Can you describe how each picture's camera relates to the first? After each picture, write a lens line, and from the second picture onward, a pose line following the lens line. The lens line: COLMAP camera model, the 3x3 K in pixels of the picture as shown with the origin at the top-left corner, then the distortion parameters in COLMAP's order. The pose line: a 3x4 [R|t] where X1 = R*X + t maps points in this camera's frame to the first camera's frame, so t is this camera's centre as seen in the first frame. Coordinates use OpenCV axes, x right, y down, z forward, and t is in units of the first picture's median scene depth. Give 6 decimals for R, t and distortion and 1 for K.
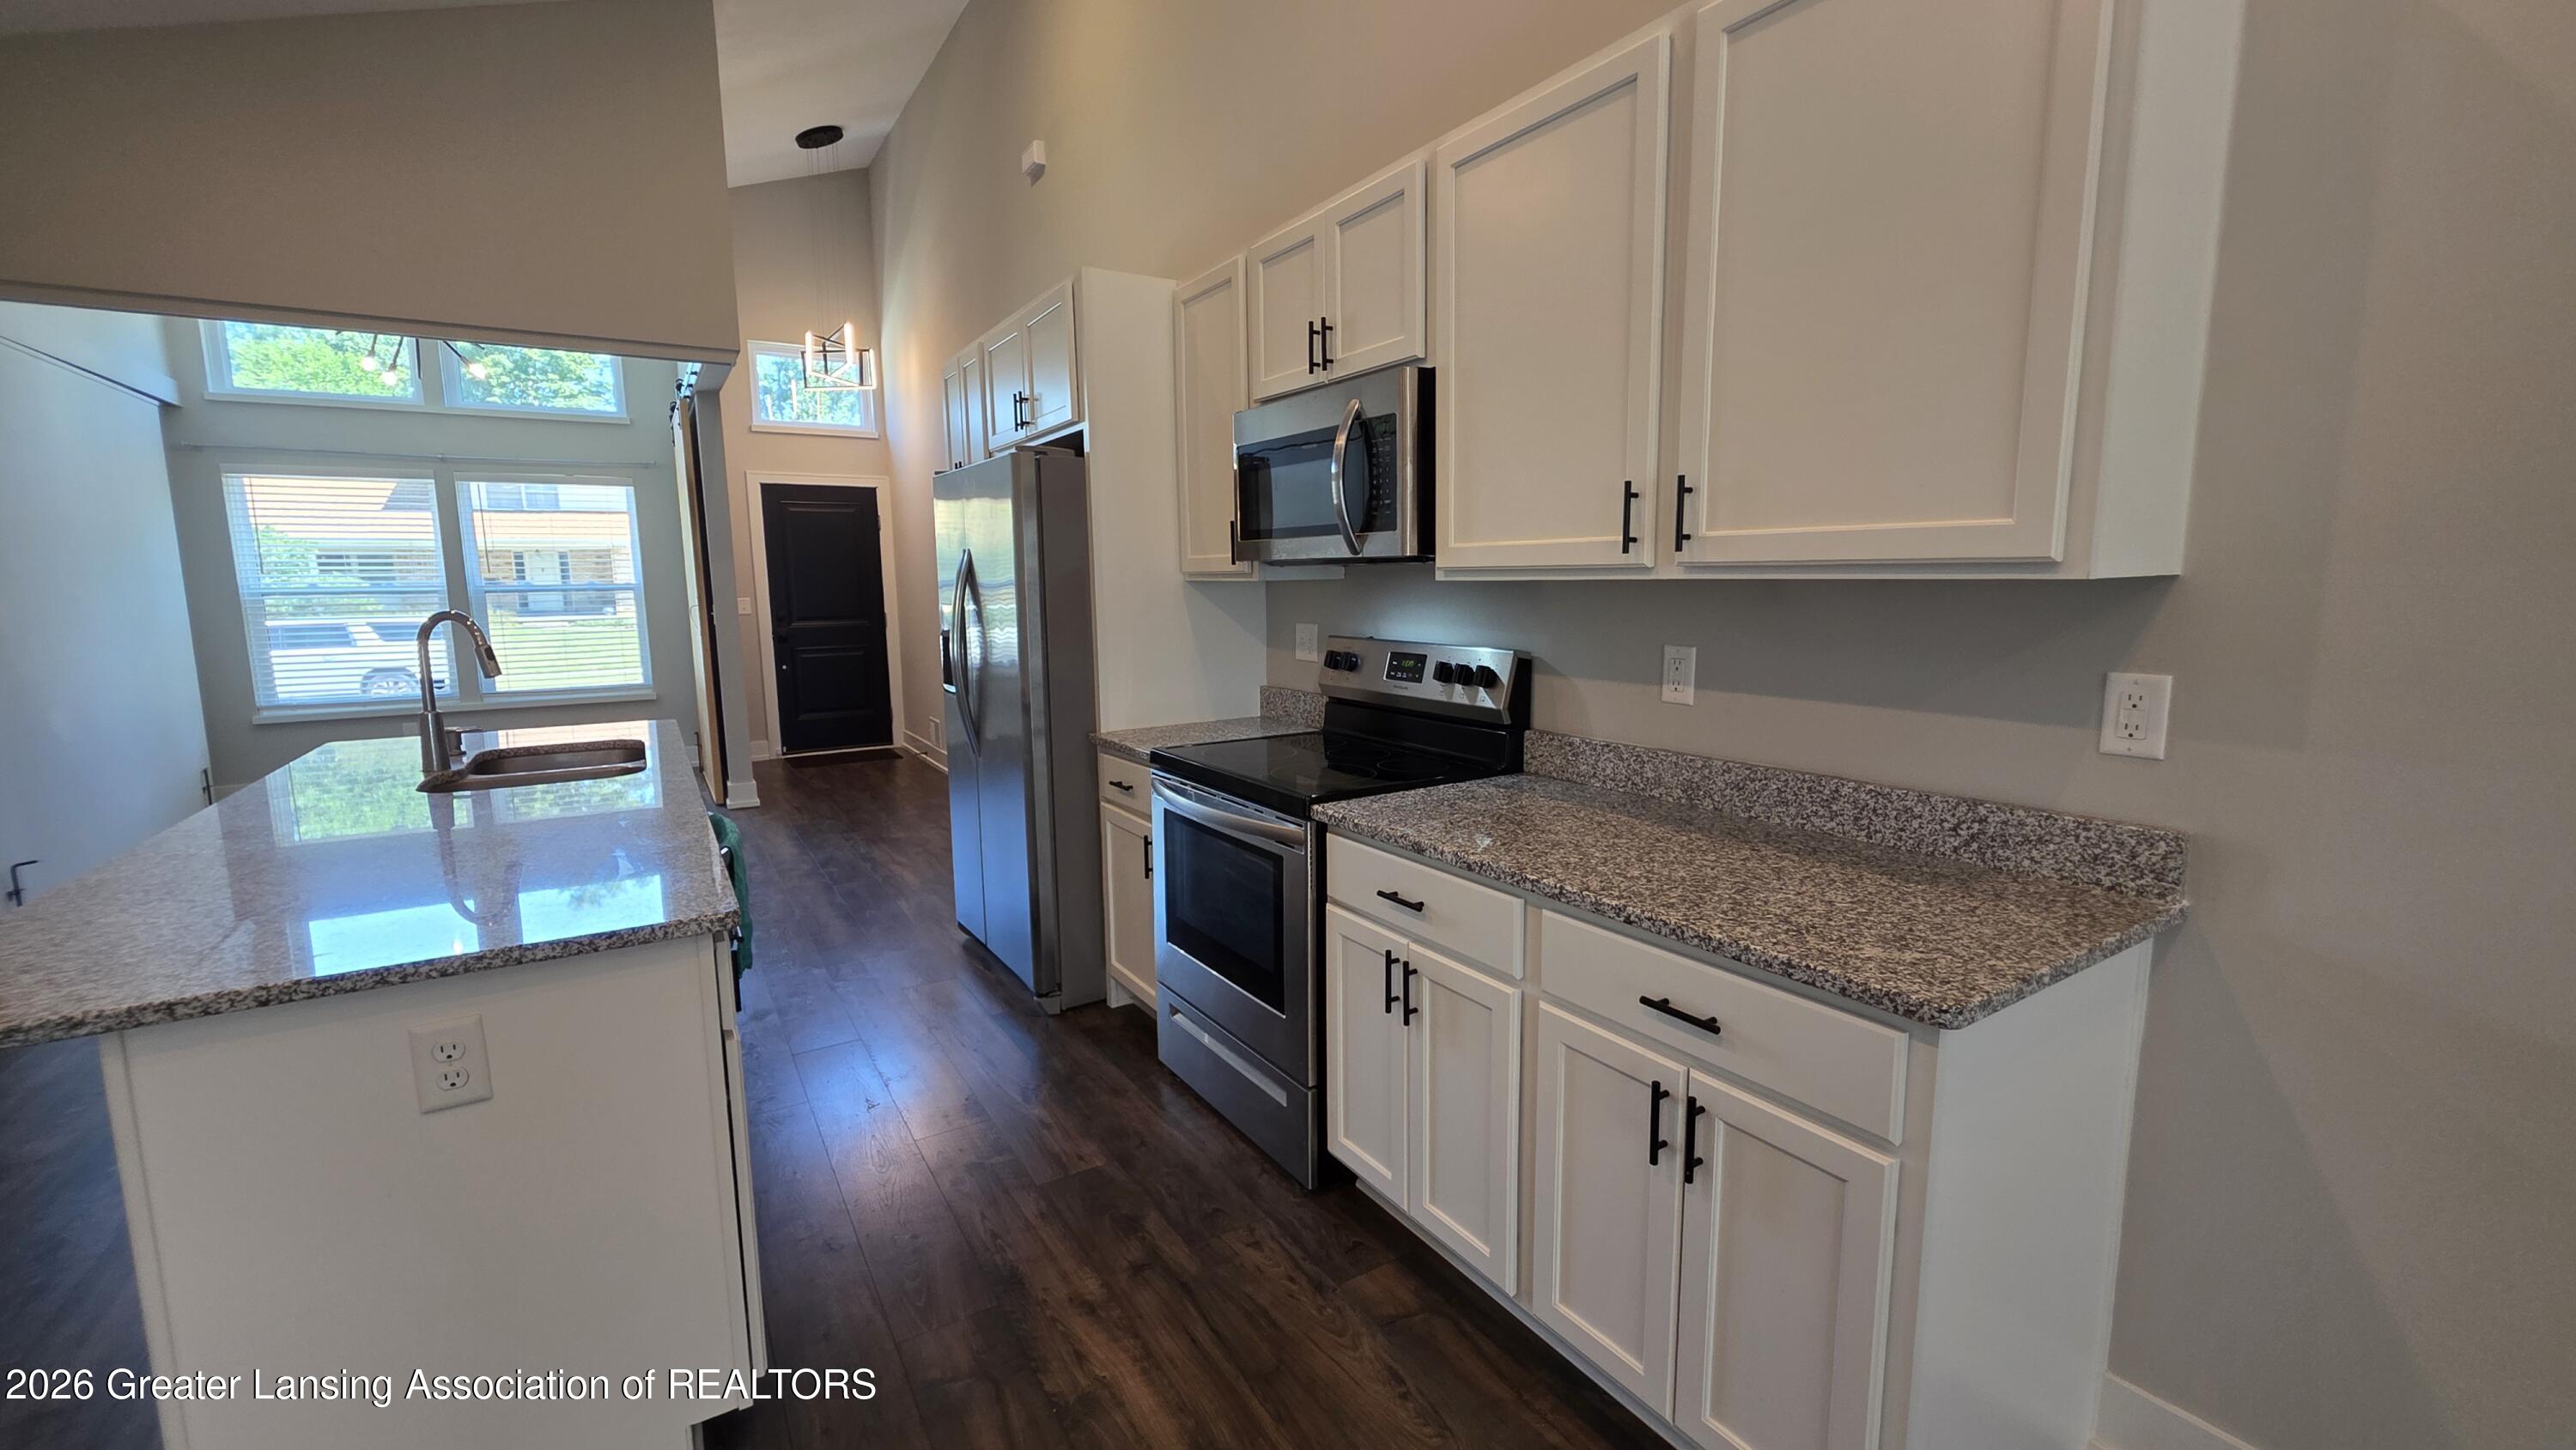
lens RADIAL K [[1038.7, 0, 1275.1], [0, 1038.7, 717.5], [0, 0, 1]] dist [0.000156, 0.000849]
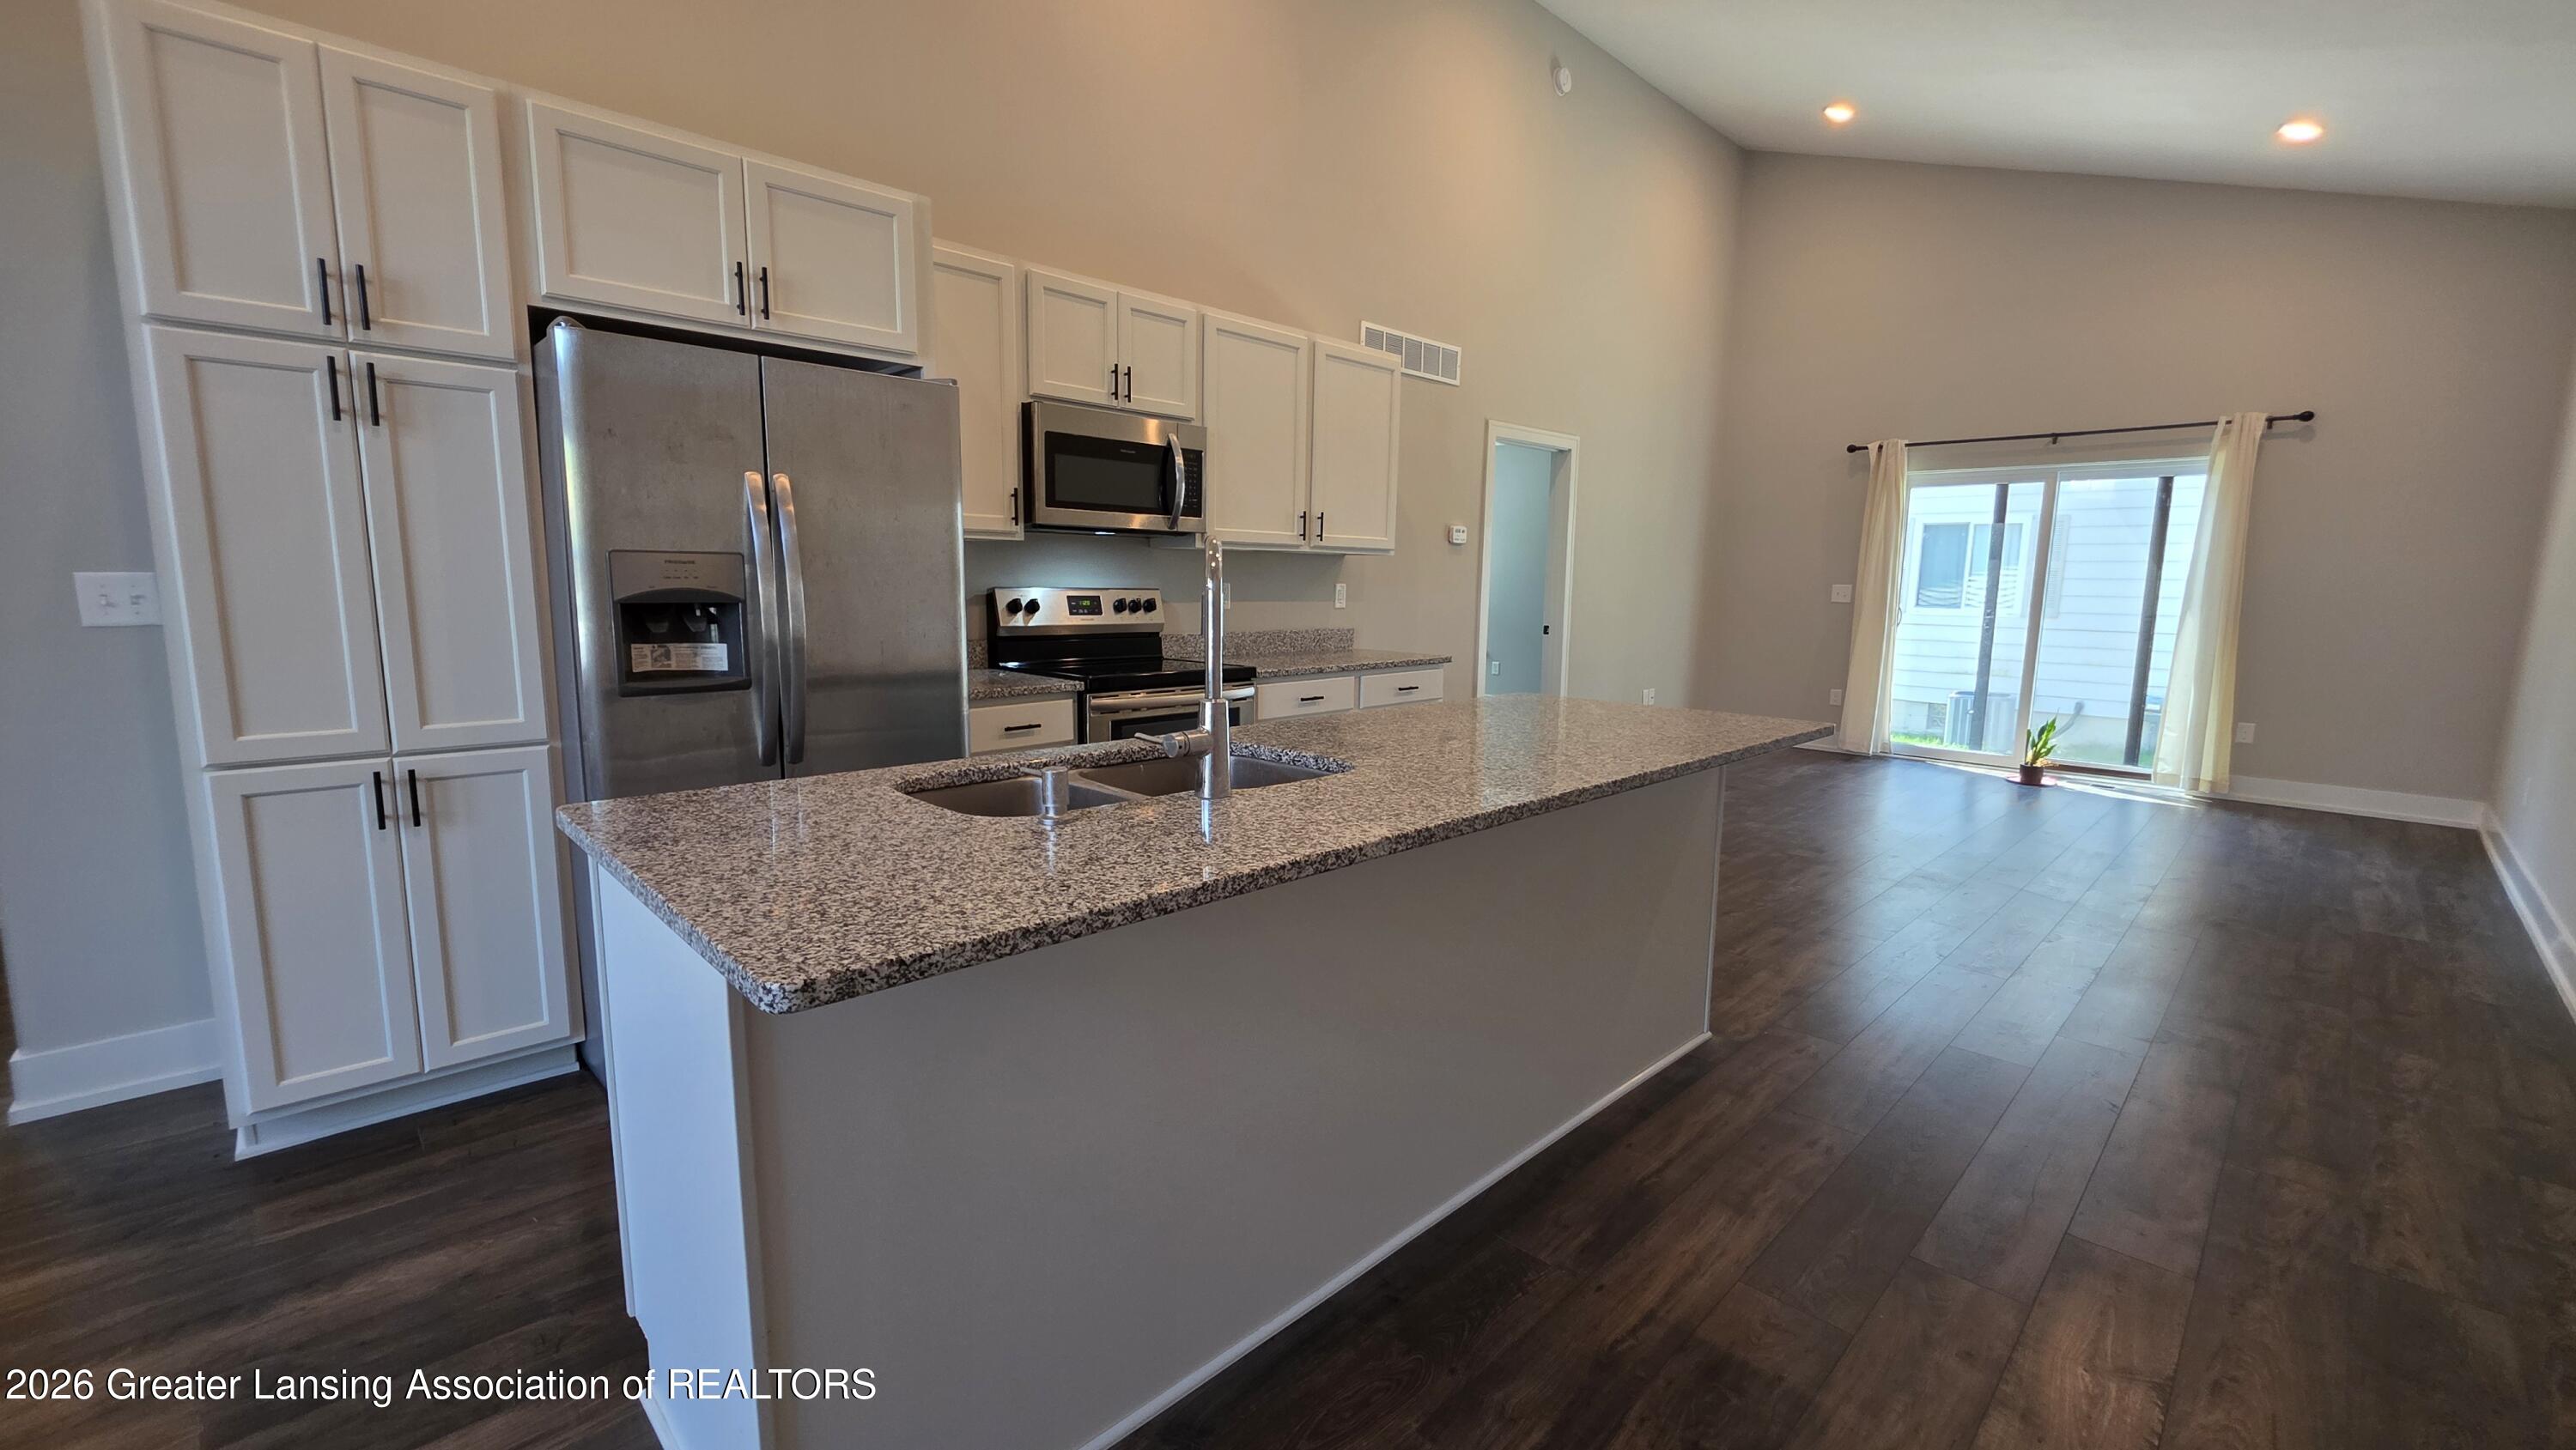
lens RADIAL K [[1038.7, 0, 1281.2], [0, 1038.7, 716.7], [0, 0, 1]] dist [0.000156, 0.000849]
pose [[-0.213613, -0.121124, 0.969381, -1.618991], [0.119475, 0.981596, 0.148978, -0.094582], [-0.969585, 0.147641, -0.195210, 1.240257]]
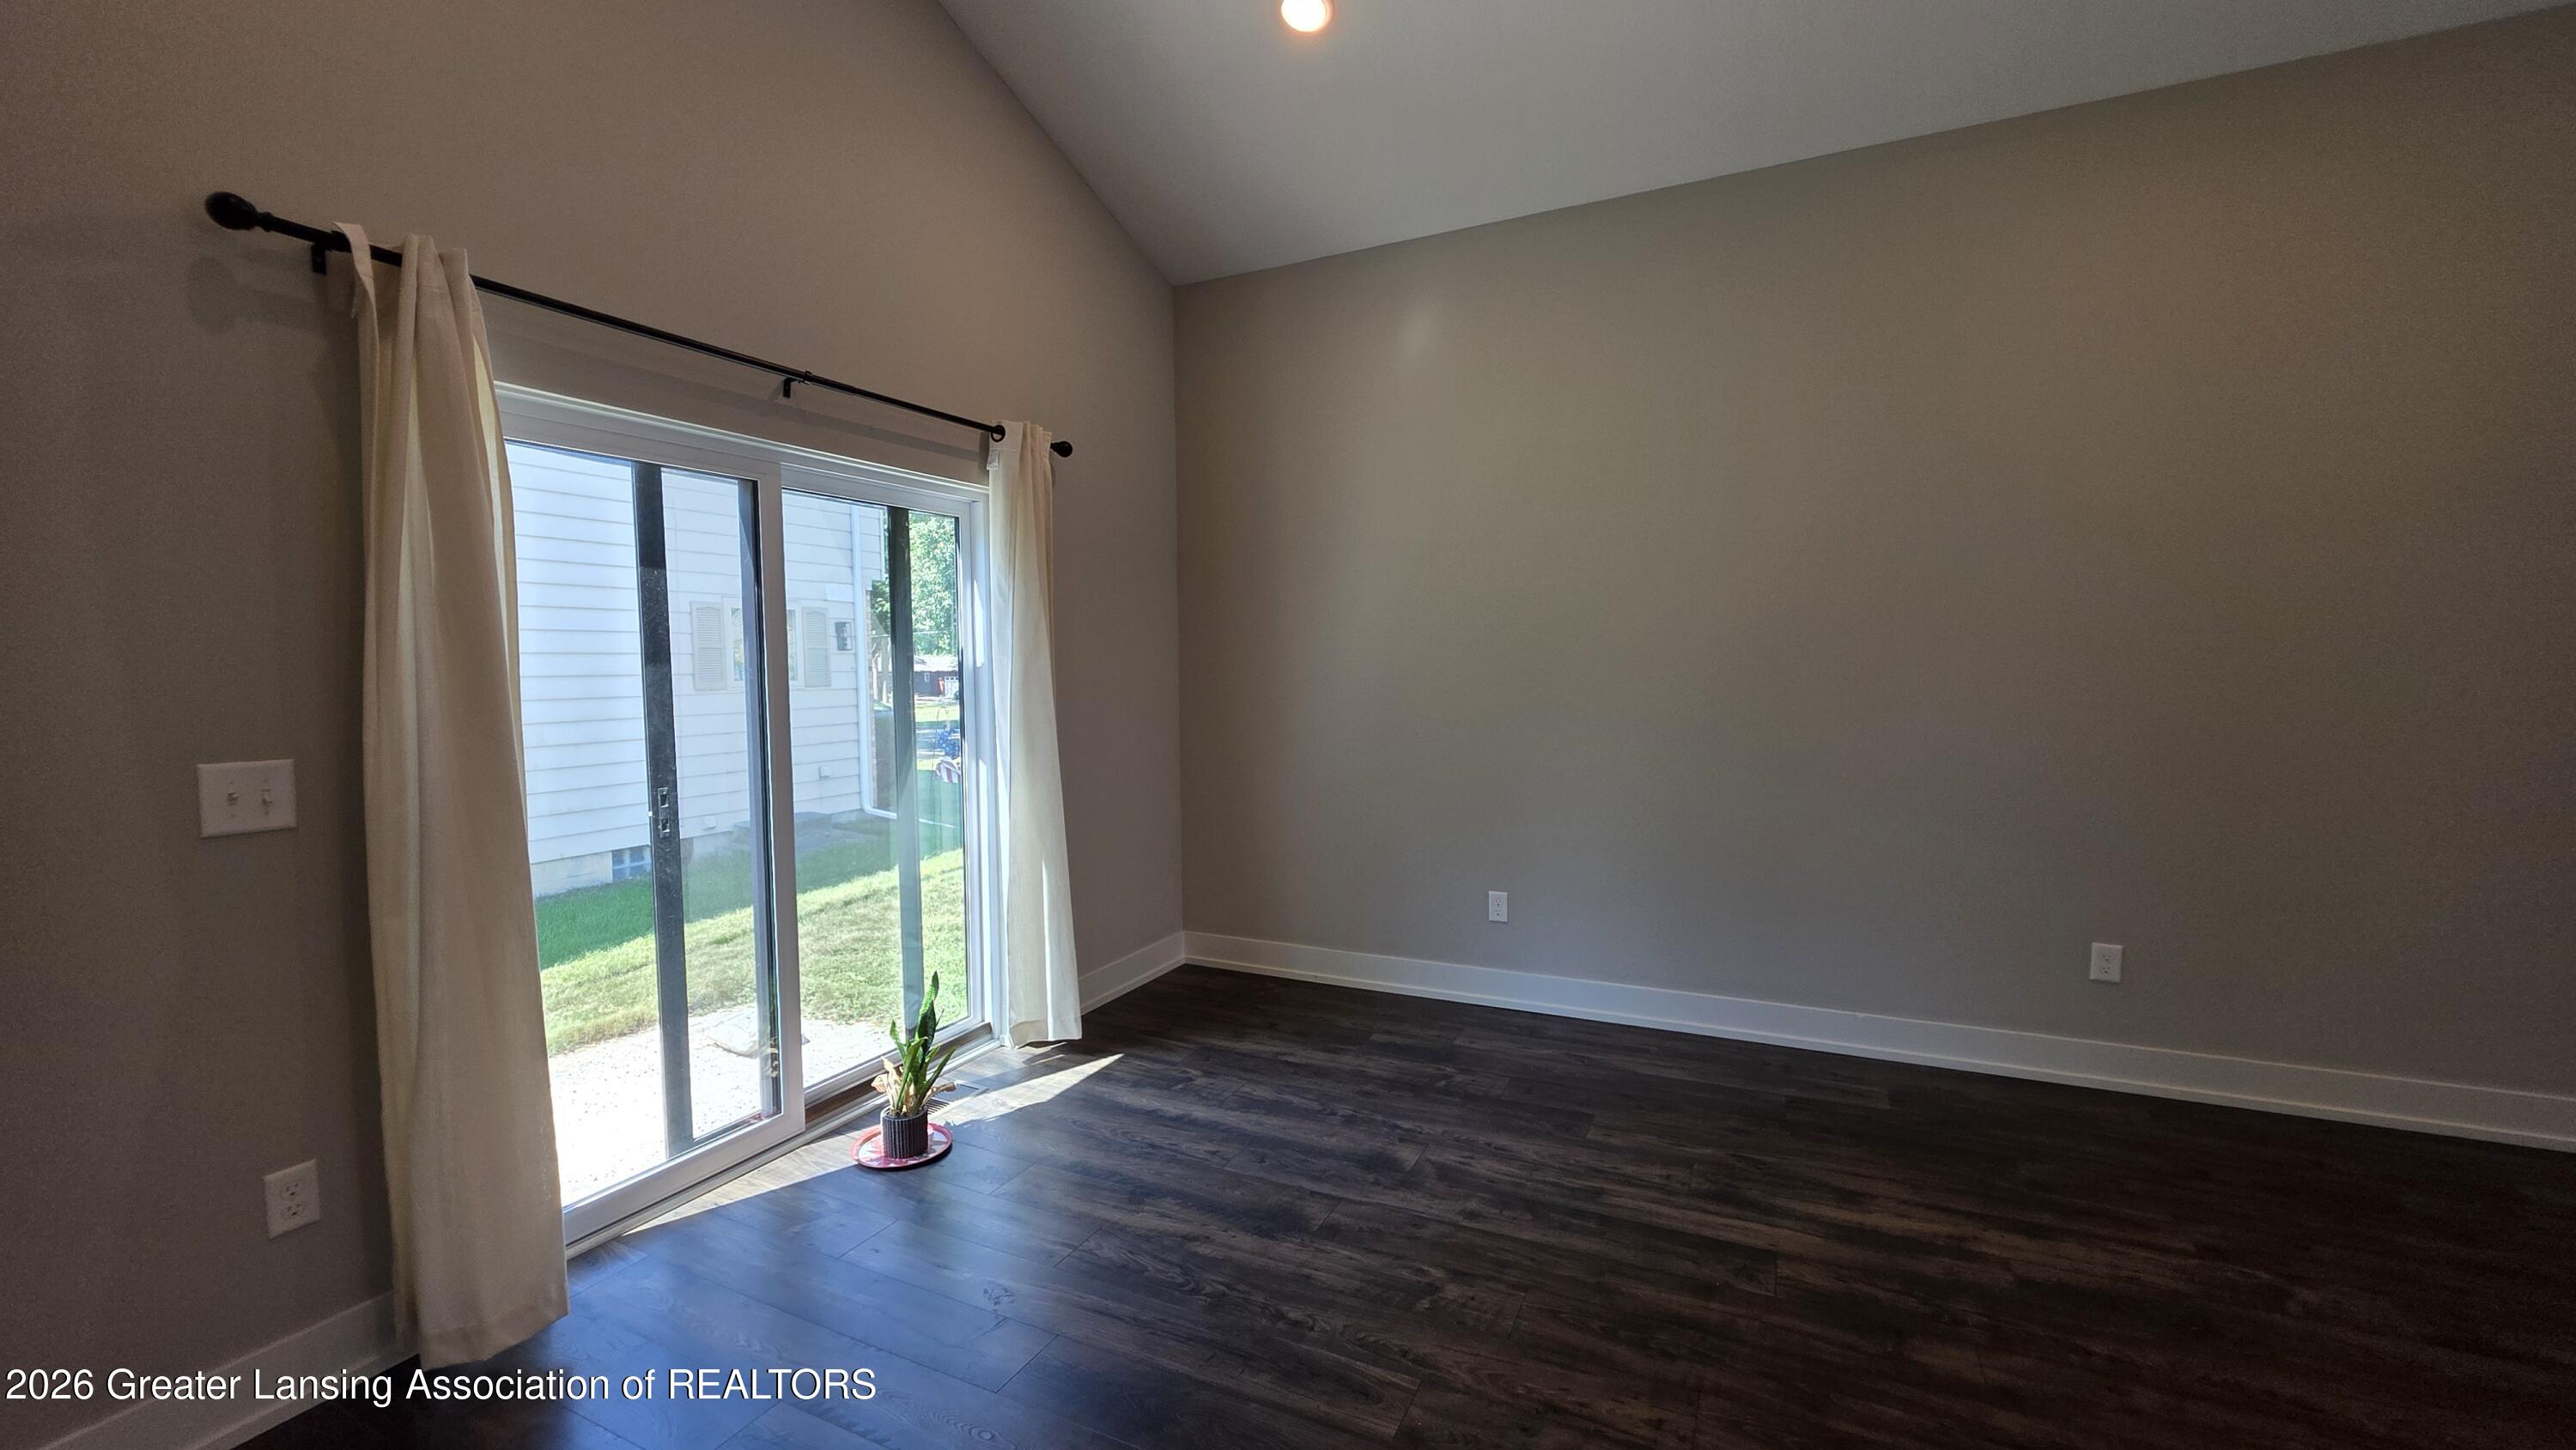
lens RADIAL K [[1038.7, 0, 1285.4], [0, 1038.7, 687.4], [0, 0, 1]] dist [0.000156, 0.000849]
pose [[-0.846094, 0.031582, -0.532097, 0.943012], [-0.051428, 0.988749, 0.140463, -0.012727], [0.530547, 0.146210, -0.834951, -0.046891]]
